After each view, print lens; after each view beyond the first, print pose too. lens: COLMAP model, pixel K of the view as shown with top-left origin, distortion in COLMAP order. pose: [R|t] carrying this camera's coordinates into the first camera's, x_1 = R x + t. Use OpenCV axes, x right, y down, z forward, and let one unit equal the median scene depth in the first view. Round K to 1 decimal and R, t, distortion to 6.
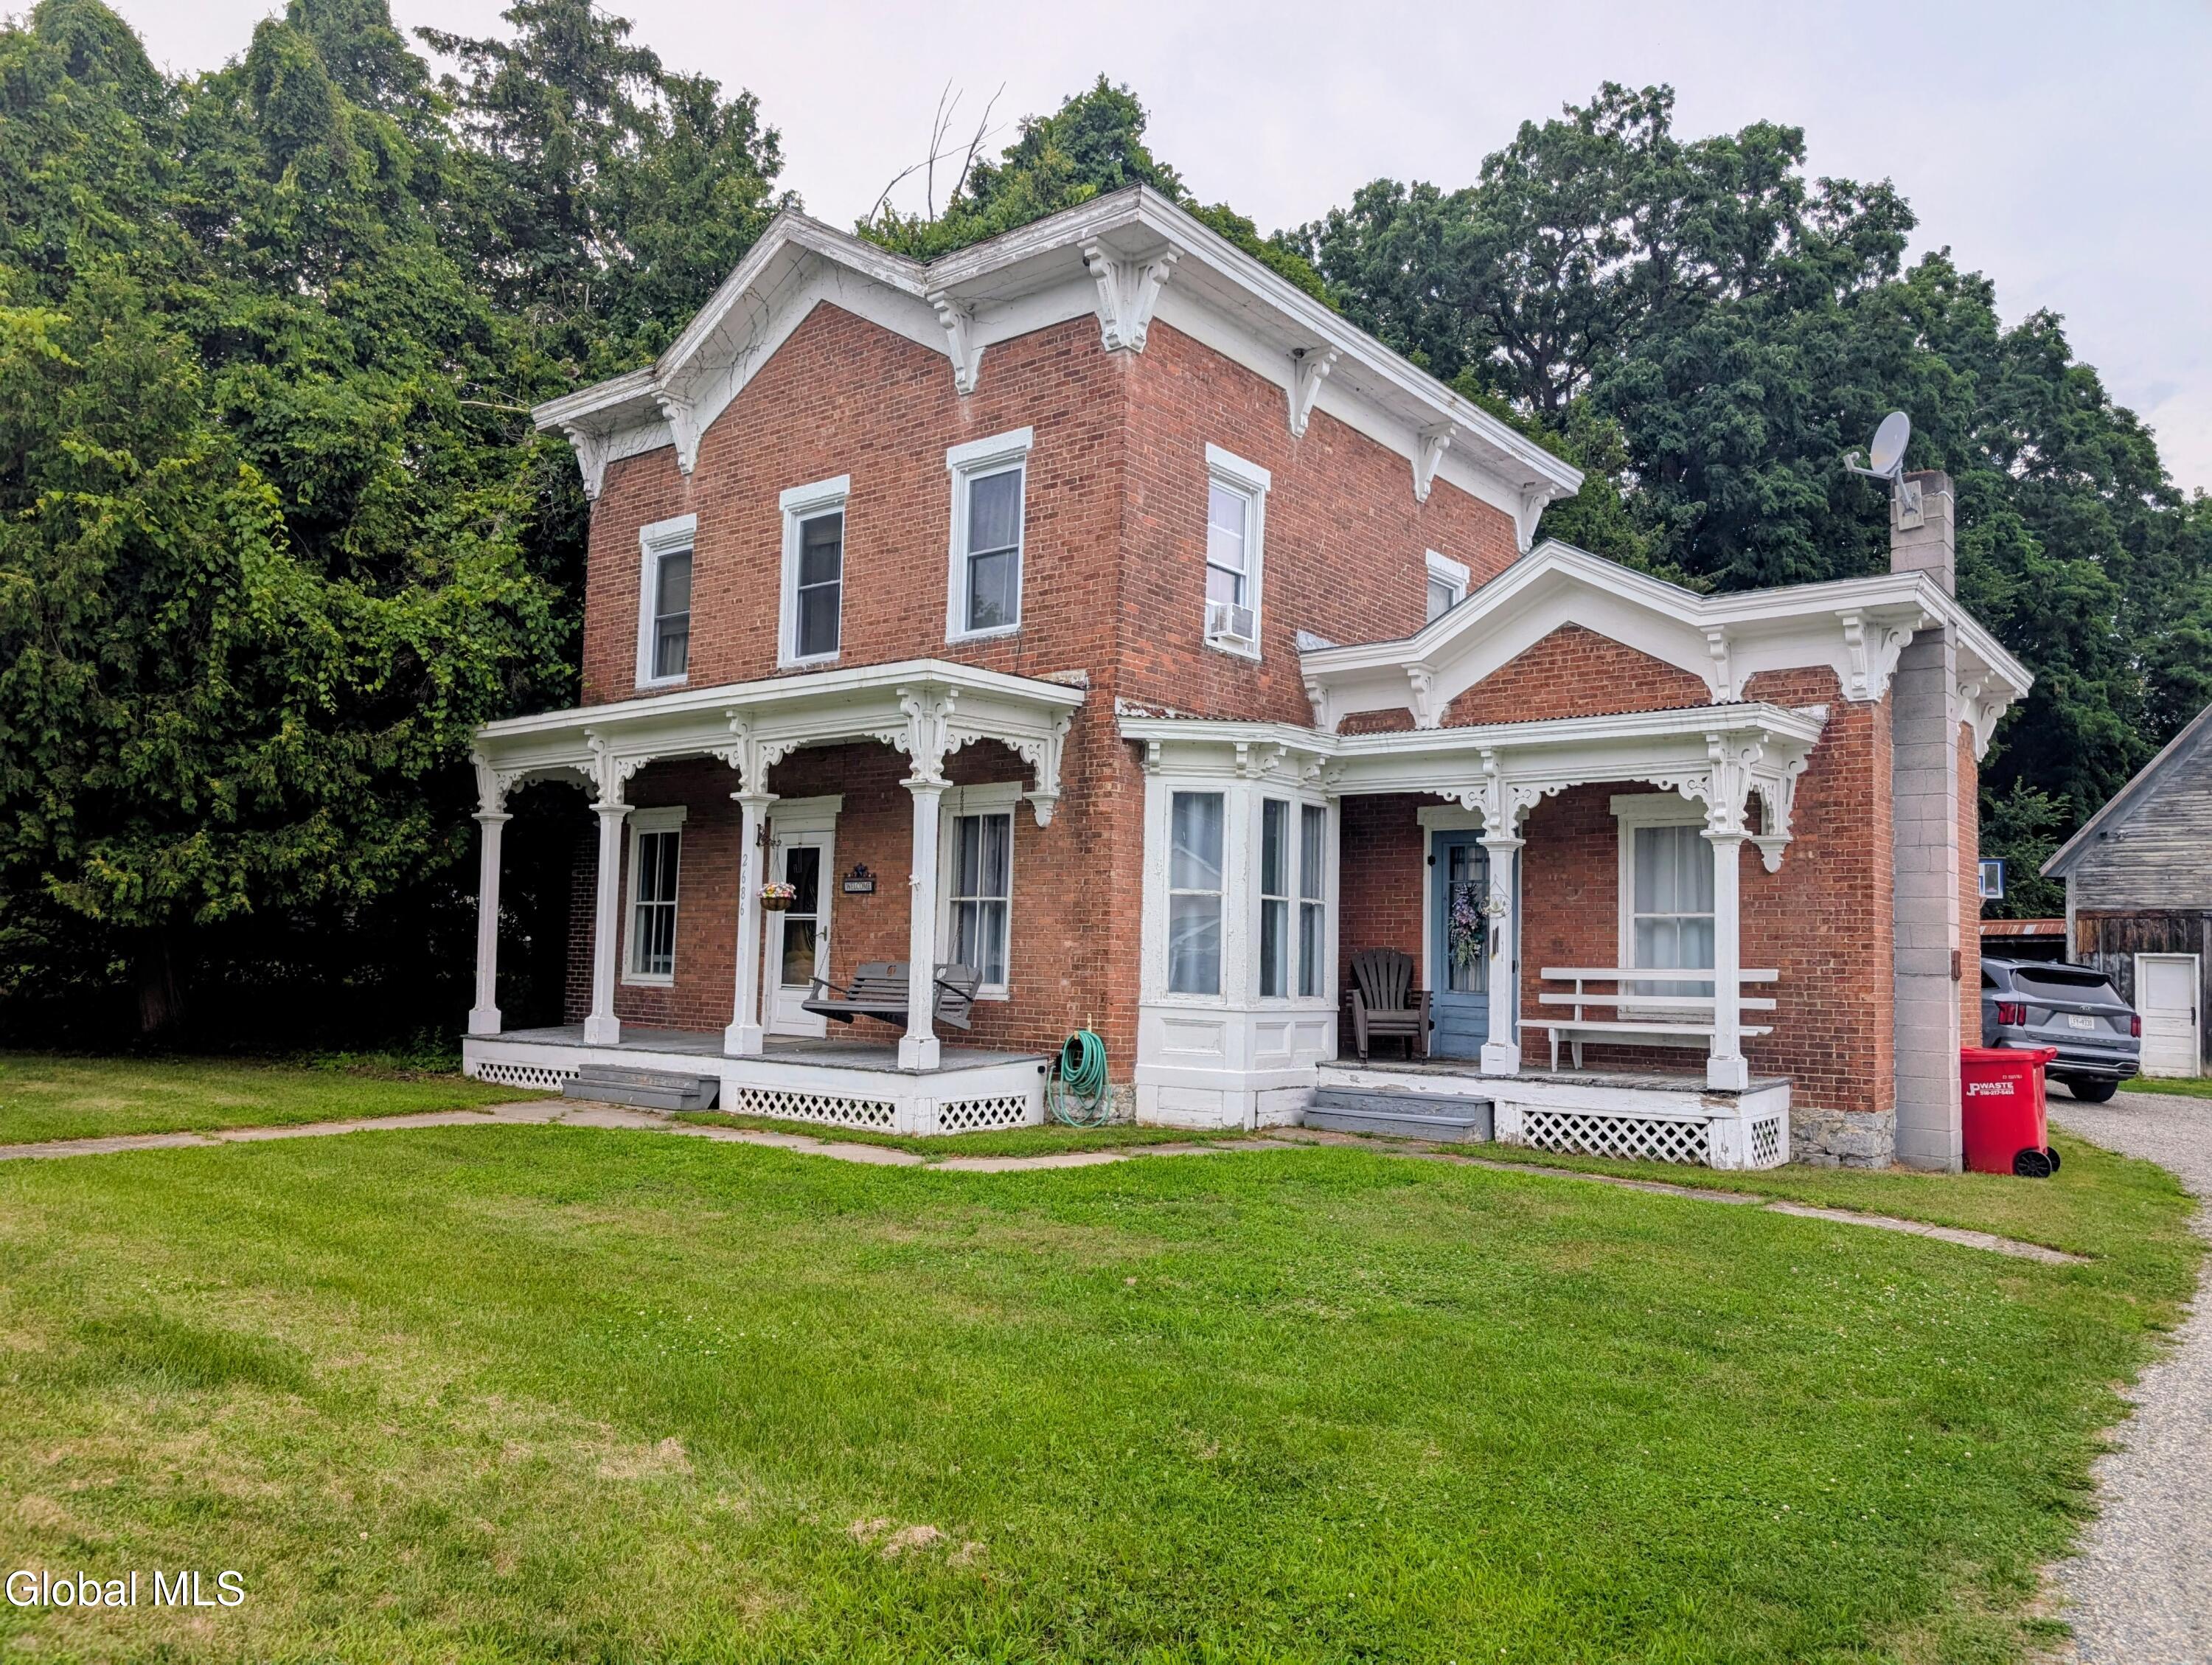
lens RADIAL K [[1591.0, 0, 1096.0], [0, 1591.0, 842.9], [0, 0, 1]] dist [0.019884, -0.008483]
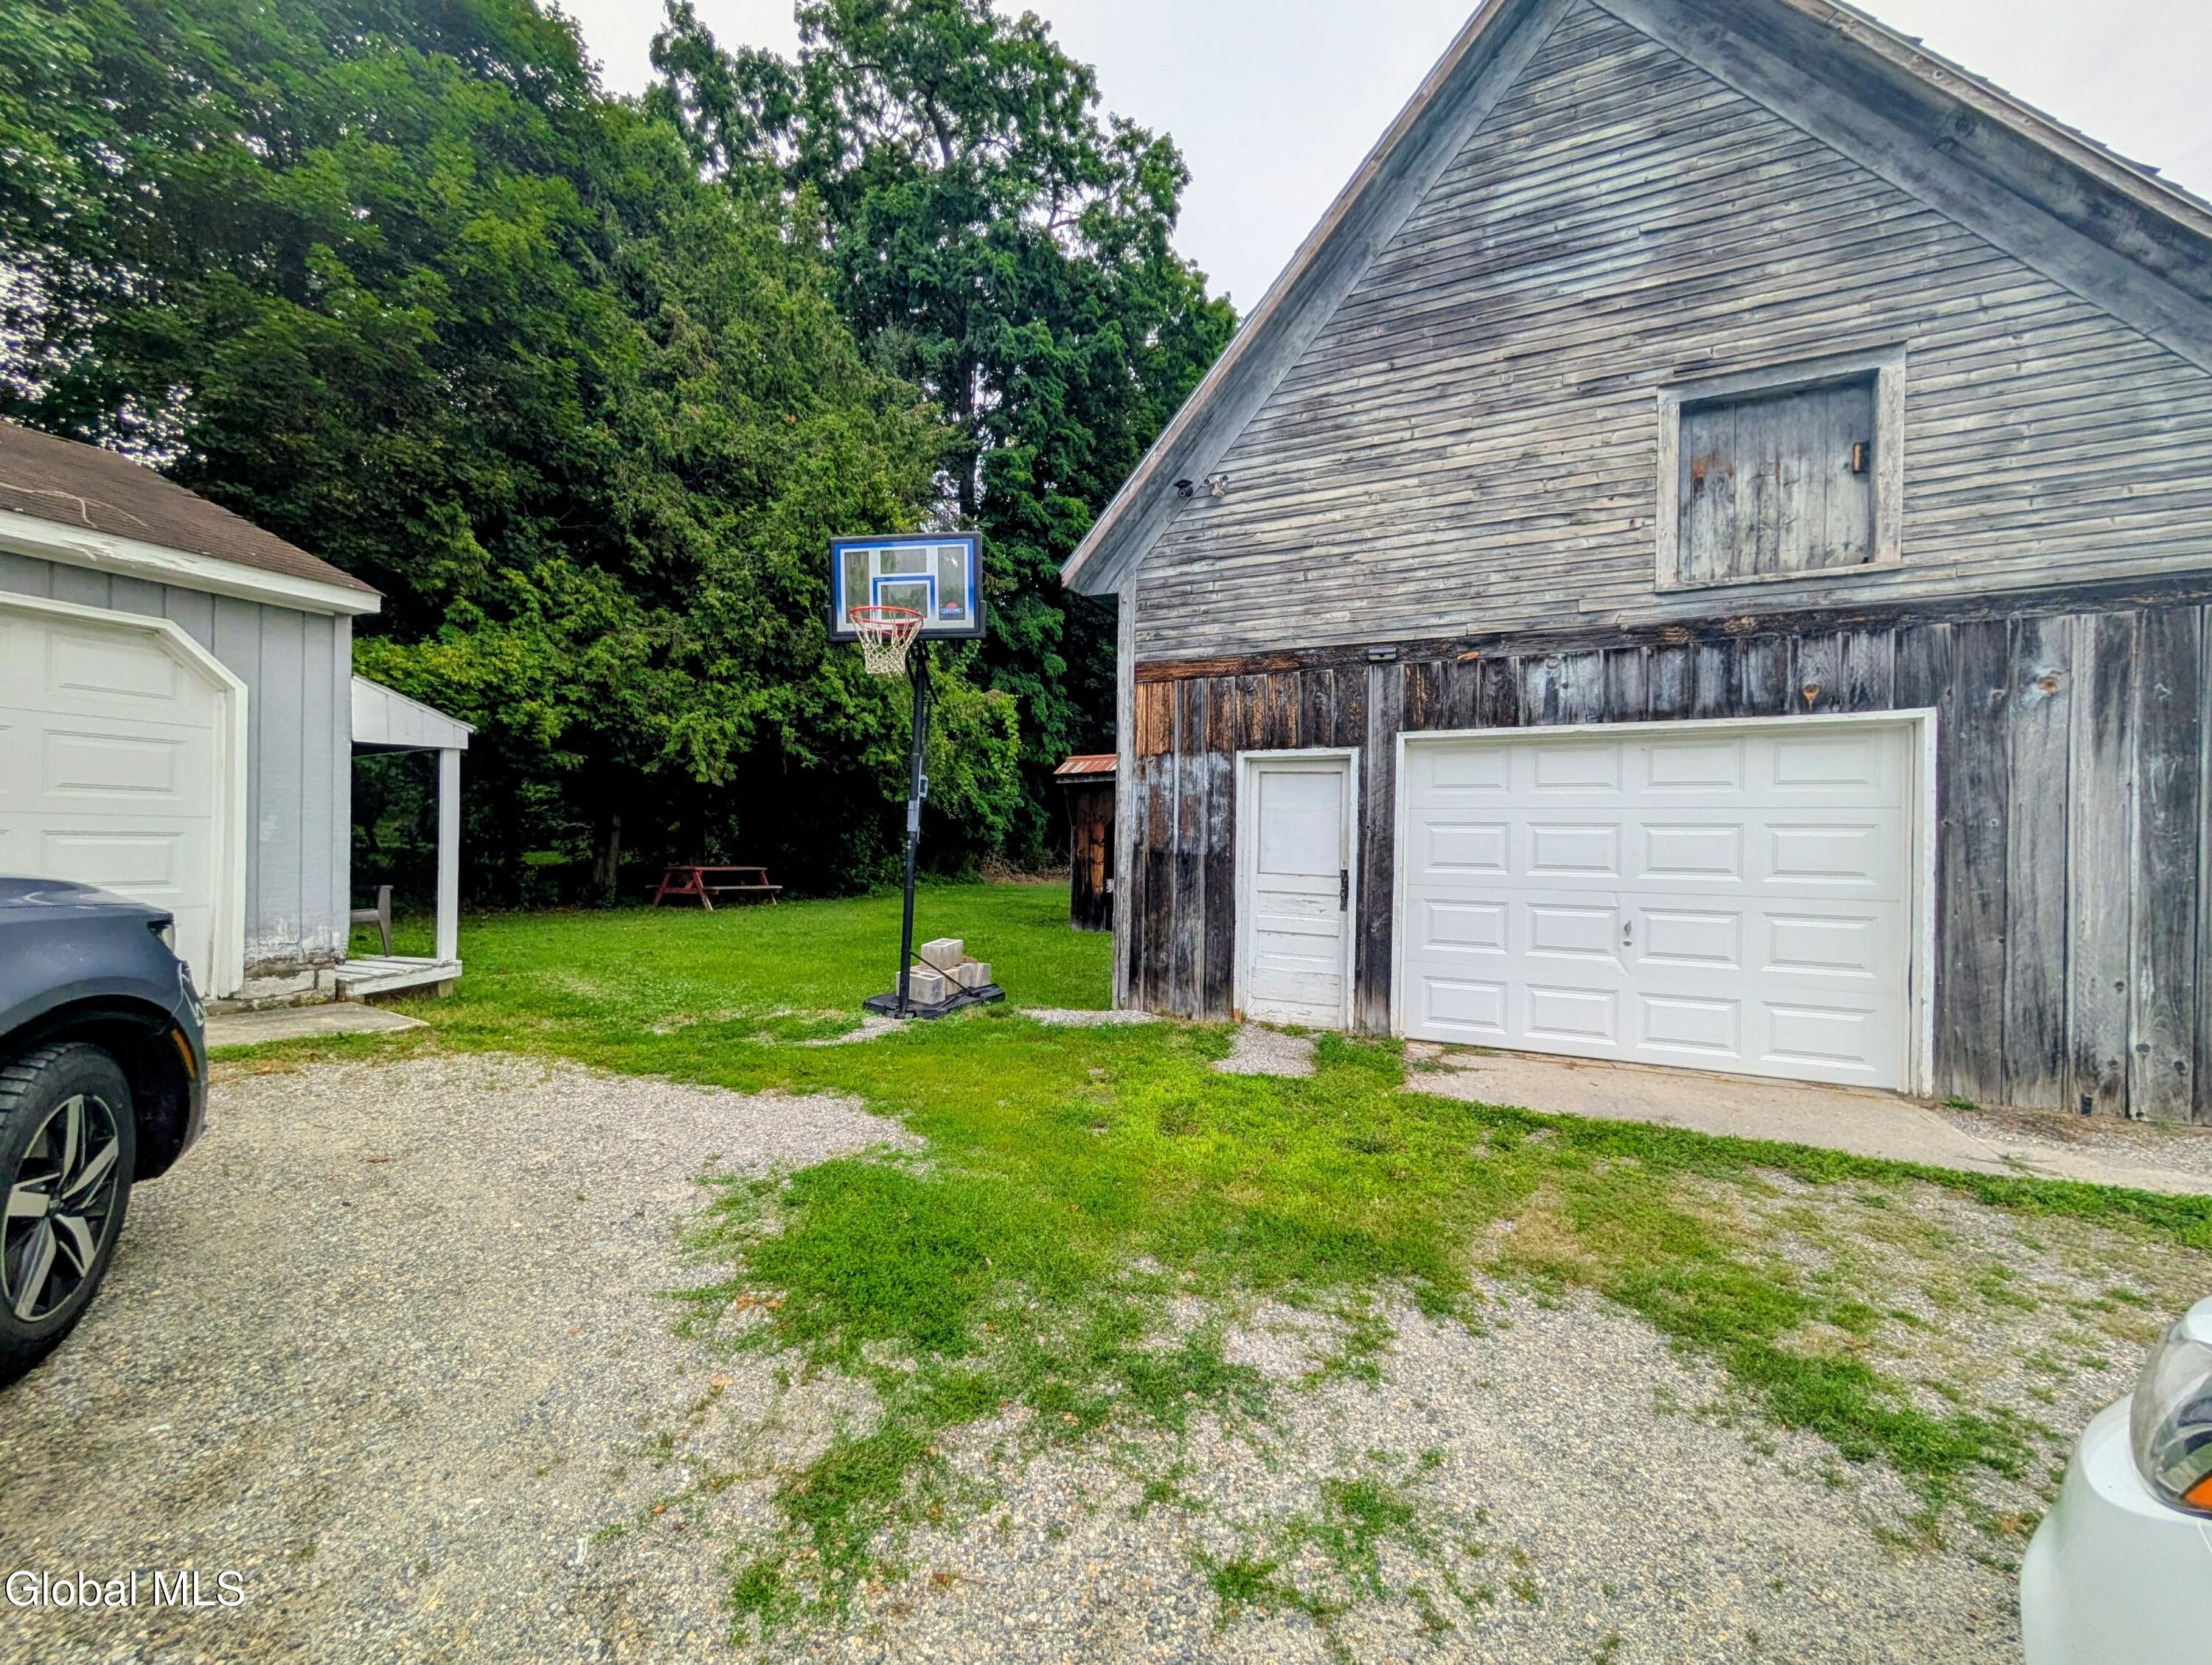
lens RADIAL K [[834.7, 0, 1107.1], [0, 834.7, 840.5], [0, 0, 1]] dist [-0.003387, 0.001123]
pose [[0.961443, -0.013905, 0.274652, 0.906797], [-0.008675, 0.996690, 0.080827, 0.124018], [-0.274867, -0.080093, 0.958141, 1.294726]]
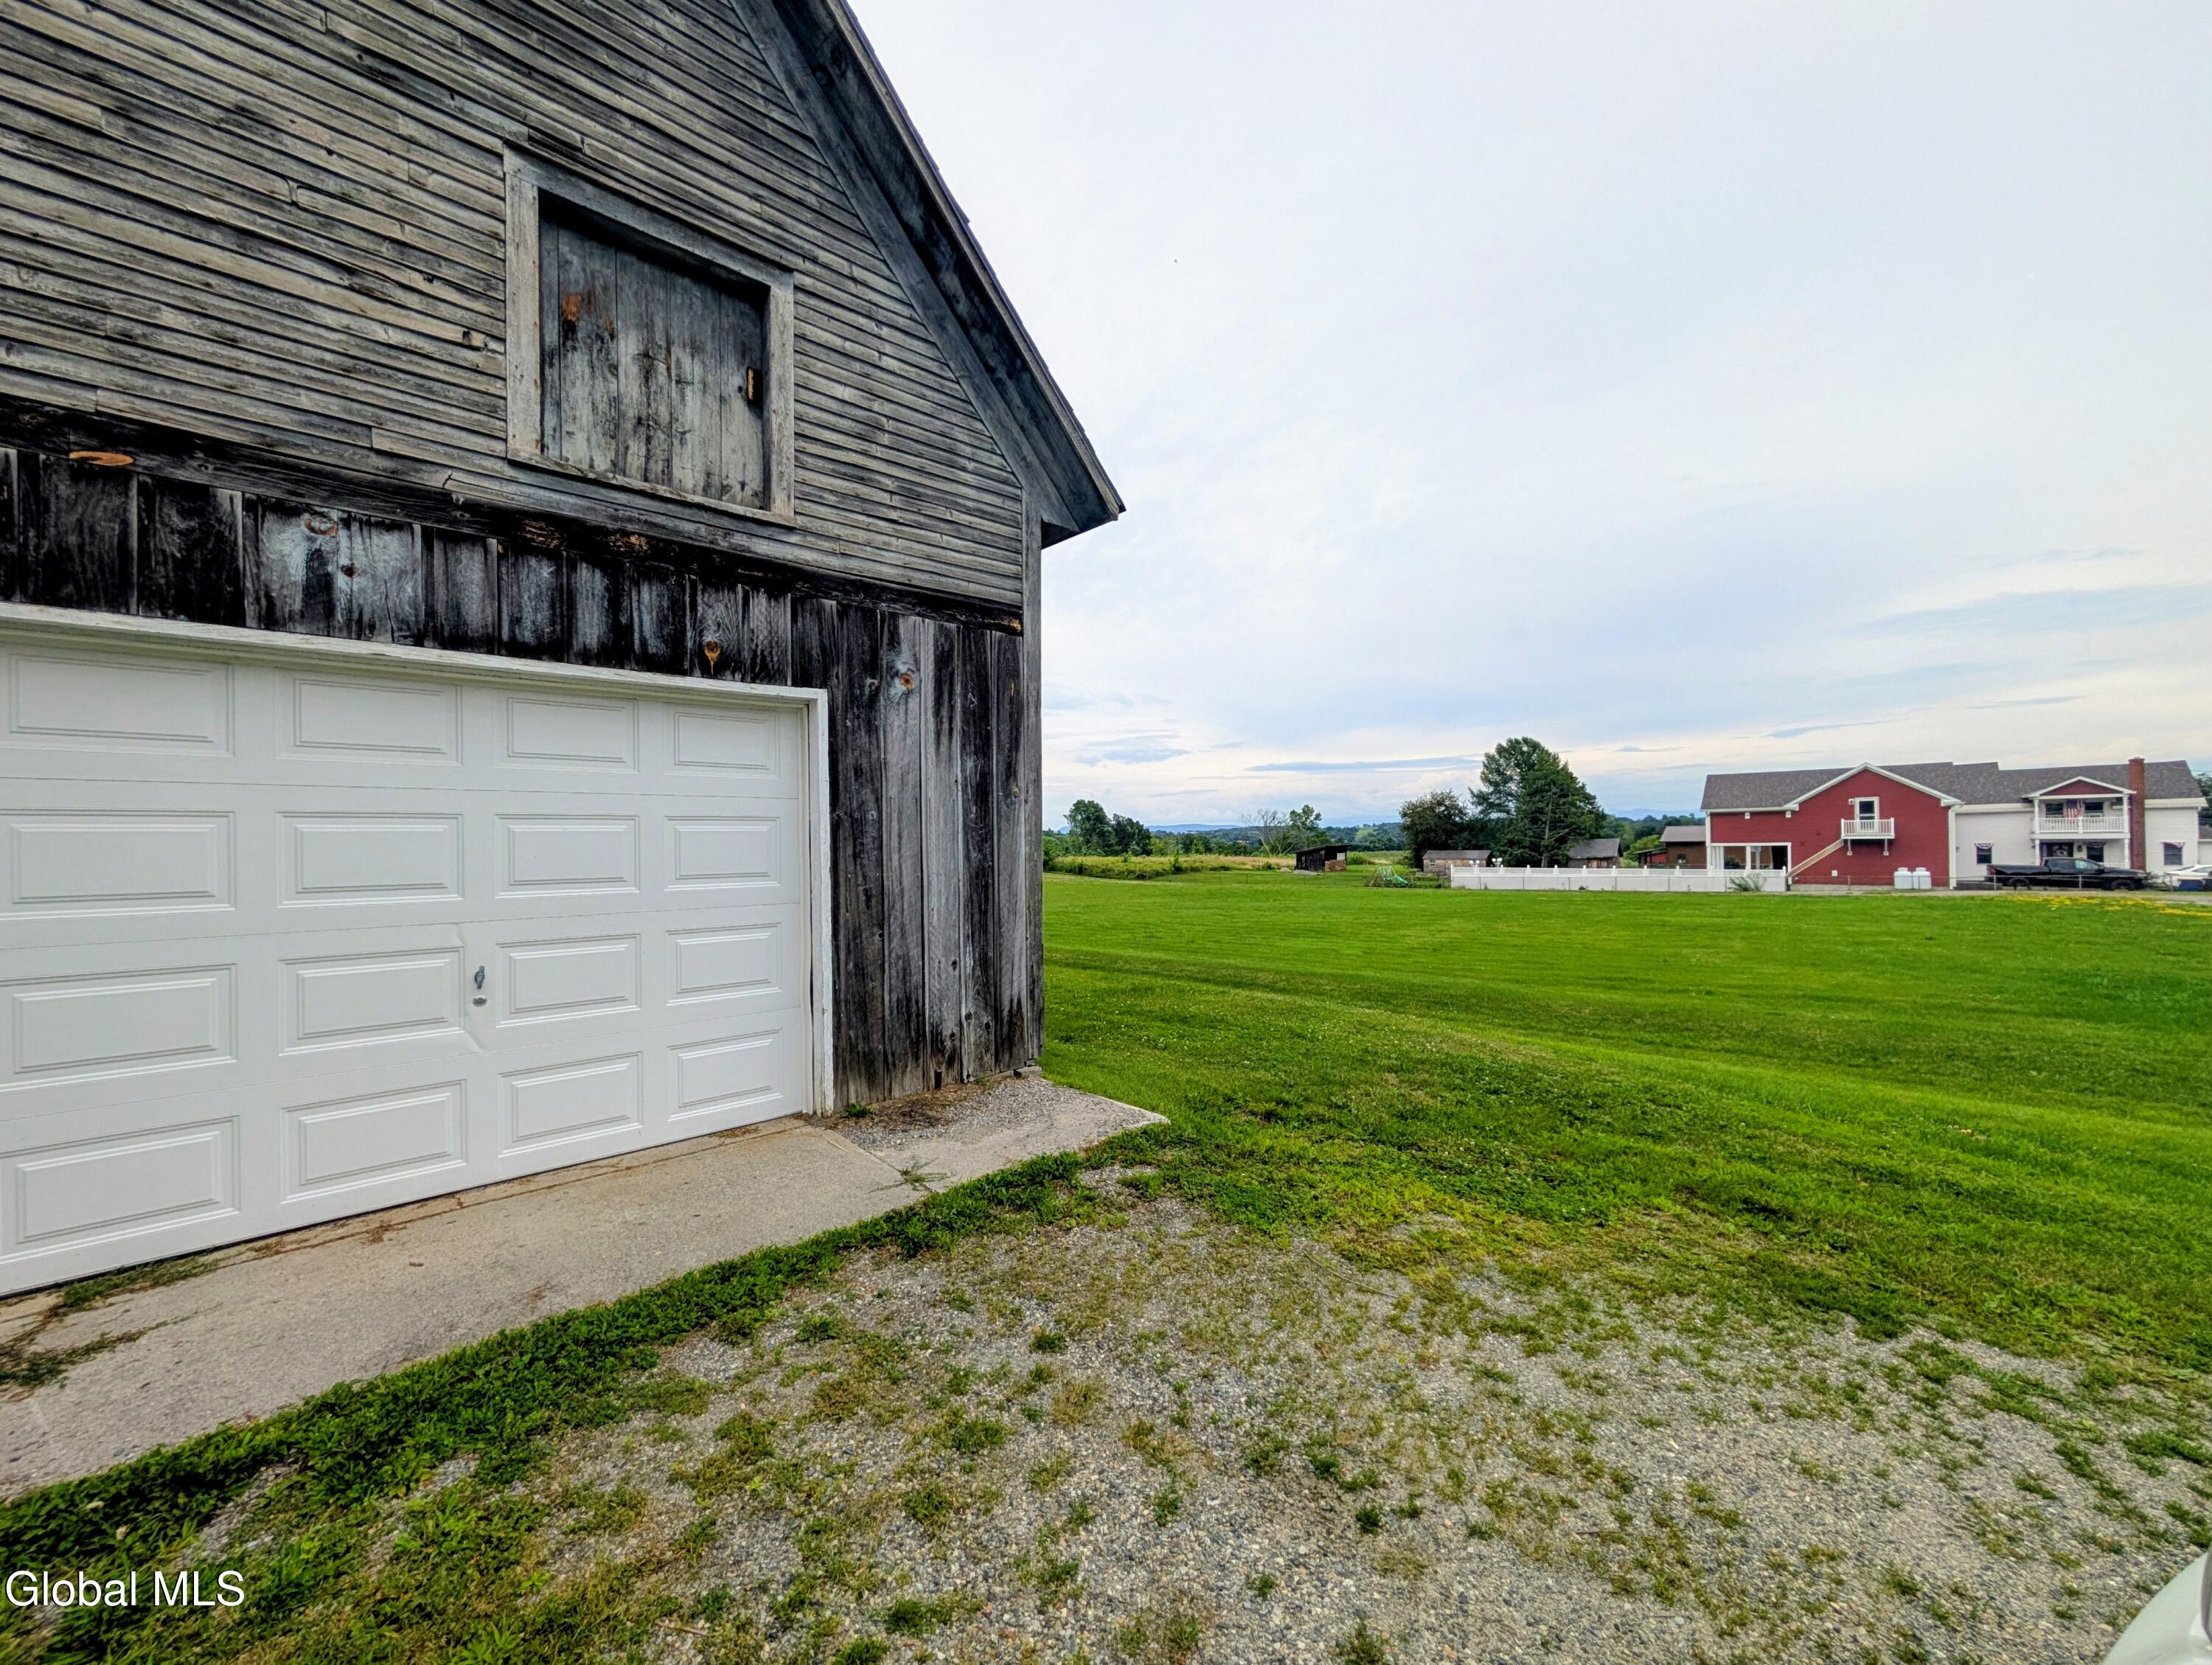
lens RADIAL K [[834.7, 0, 1103.5], [0, 834.7, 839.3], [0, 0, 1]] dist [-0.003387, 0.001123]
pose [[0.131149, -0.027530, 0.990980, 1.008482], [-0.058087, 0.997684, 0.035404, 0.131912], [-0.989659, -0.062207, 0.129246, 1.370528]]
